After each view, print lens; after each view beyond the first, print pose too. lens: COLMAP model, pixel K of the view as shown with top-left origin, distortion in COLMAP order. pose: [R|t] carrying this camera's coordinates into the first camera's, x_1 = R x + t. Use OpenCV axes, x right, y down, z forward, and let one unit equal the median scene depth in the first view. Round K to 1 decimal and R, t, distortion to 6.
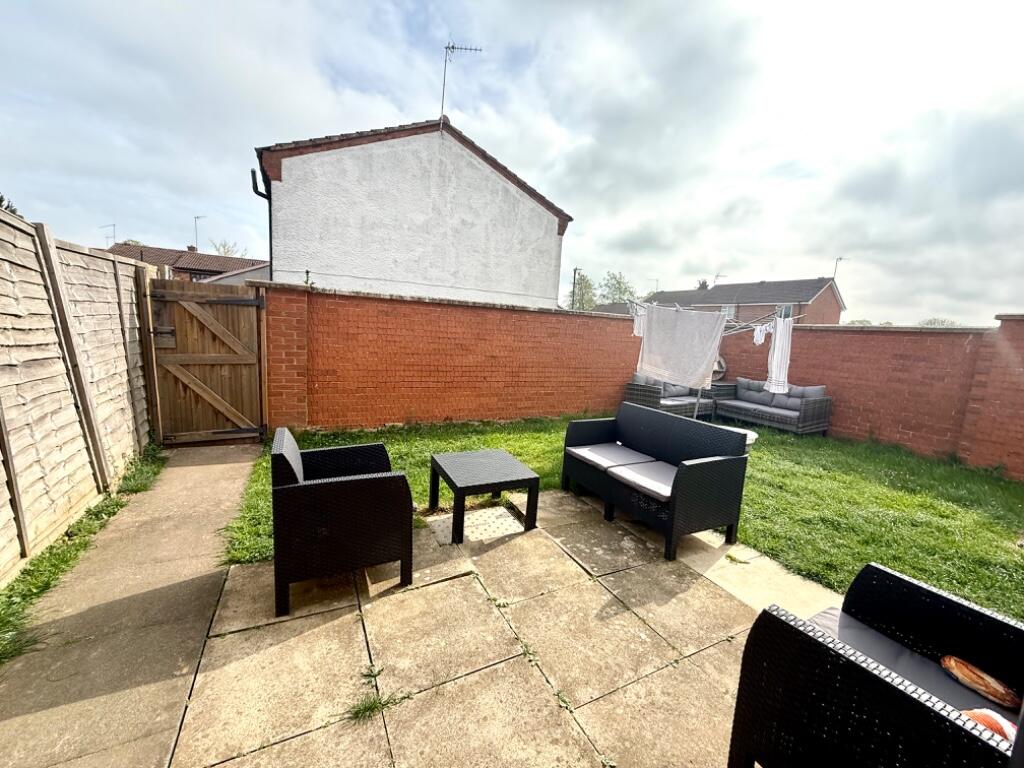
lens RADIAL K [[401.0, 0, 512.0], [0, 401.0, 384.0], [0, 0, 1]] dist [-0.001506, -0.000330]
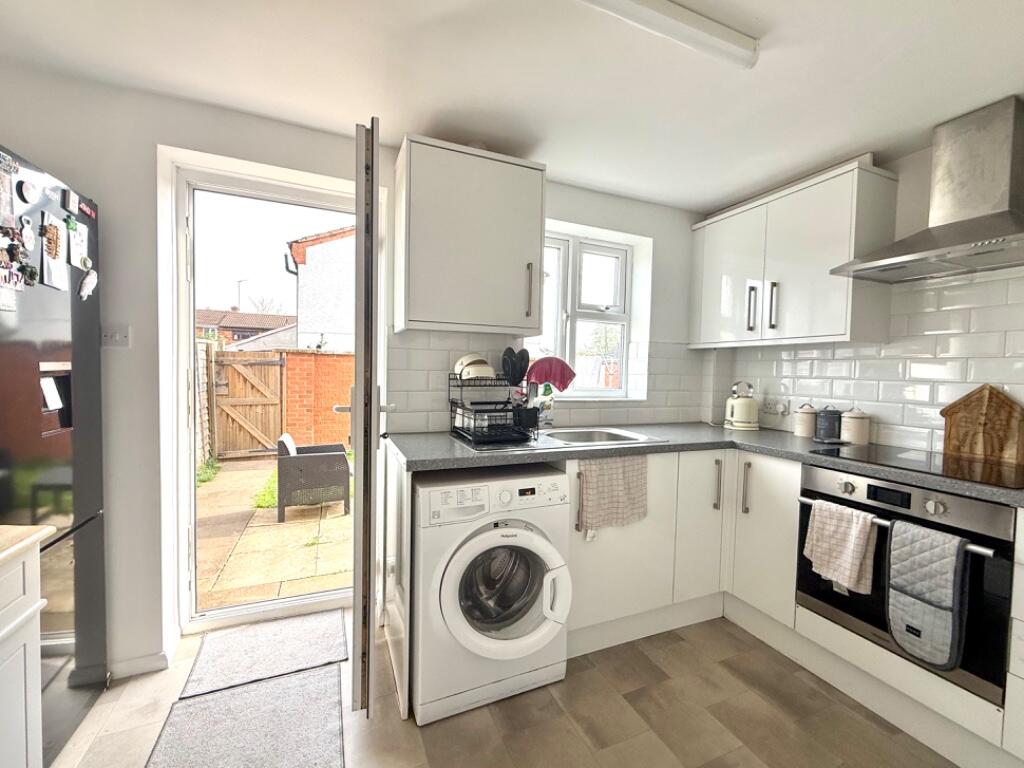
lens RADIAL K [[414.1, 0, 512.0], [0, 414.1, 384.0], [0, 0, 1]] dist [0.001035, 0.000245]
pose [[0.996665, -0.036059, -0.073200, 0.363768], [0.028621, 0.994552, -0.100237, 0.060406], [0.076416, 0.097808, 0.992267, -0.500199]]
